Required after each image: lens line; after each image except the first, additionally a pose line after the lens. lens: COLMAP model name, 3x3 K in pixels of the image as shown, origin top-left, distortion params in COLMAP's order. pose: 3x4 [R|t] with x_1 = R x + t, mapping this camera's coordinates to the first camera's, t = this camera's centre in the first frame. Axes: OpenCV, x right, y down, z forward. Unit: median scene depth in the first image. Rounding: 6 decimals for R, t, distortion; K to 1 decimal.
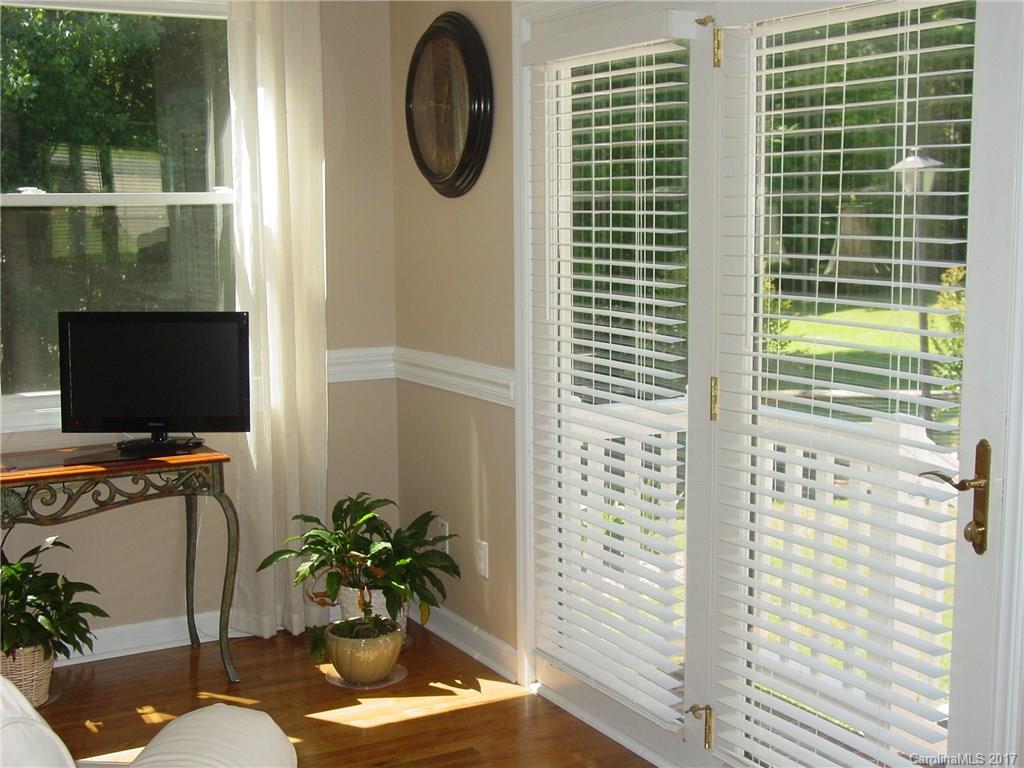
lens RADIAL K [[1344.8, 0, 514.4], [0, 1344.8, 409.1], [0, 0, 1]] dist [-0.114177, 0.282619]
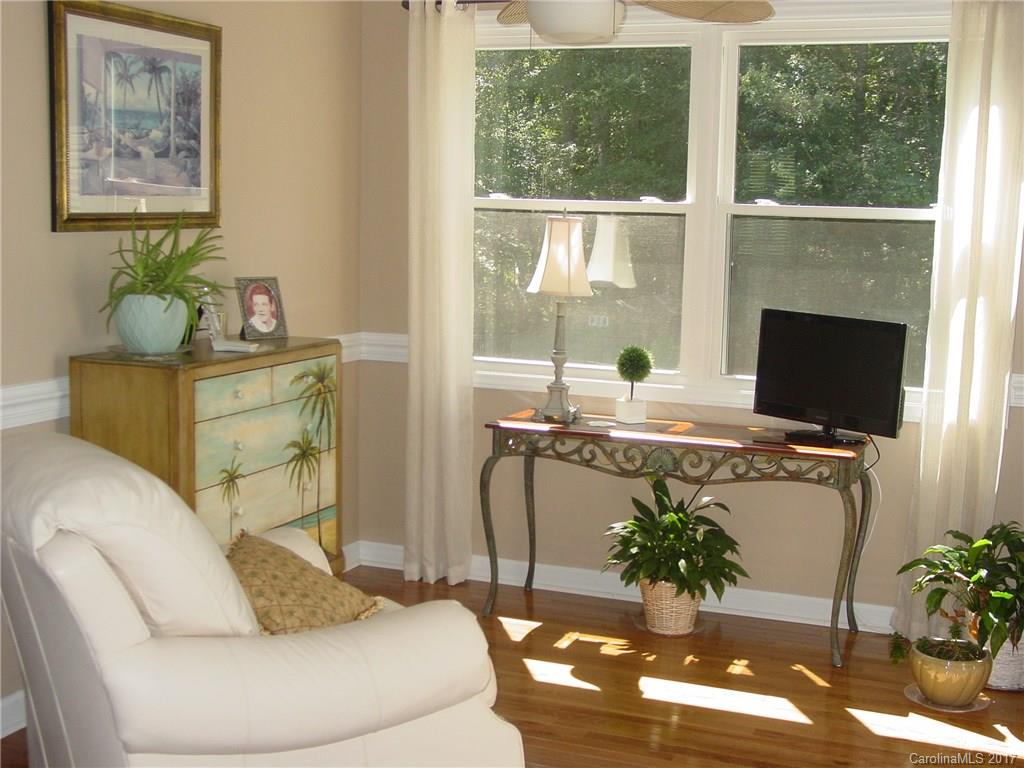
lens RADIAL K [[1344.8, 0, 514.4], [0, 1344.8, 409.1], [0, 0, 1]] dist [-0.114177, 0.282619]
pose [[0.616921, 0.139151, -0.774626, 0.448108], [-0.144644, 0.987527, 0.062200, -0.028982], [0.773619, 0.073673, 0.629354, 0.119808]]
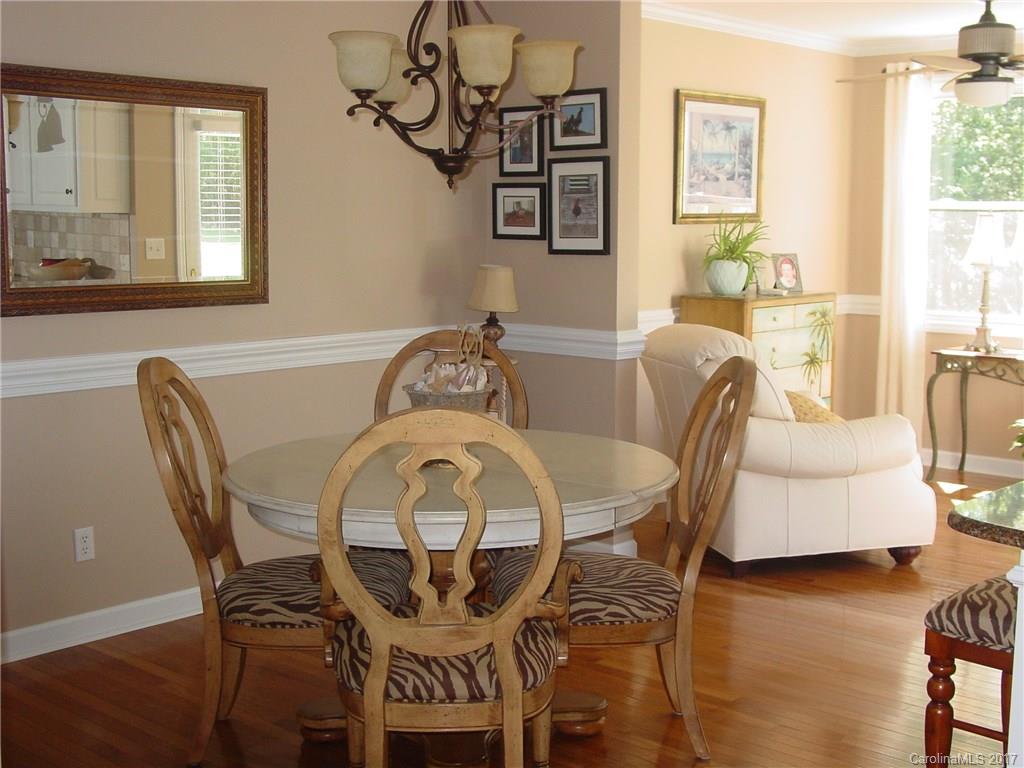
lens RADIAL K [[1344.8, 0, 514.4], [0, 1344.8, 409.1], [0, 0, 1]] dist [-0.114177, 0.282619]
pose [[0.309333, 0.149089, -0.939194, 1.005580], [-0.145755, 0.983397, 0.108100, 0.024259], [0.939717, 0.103453, 0.325927, -0.233912]]
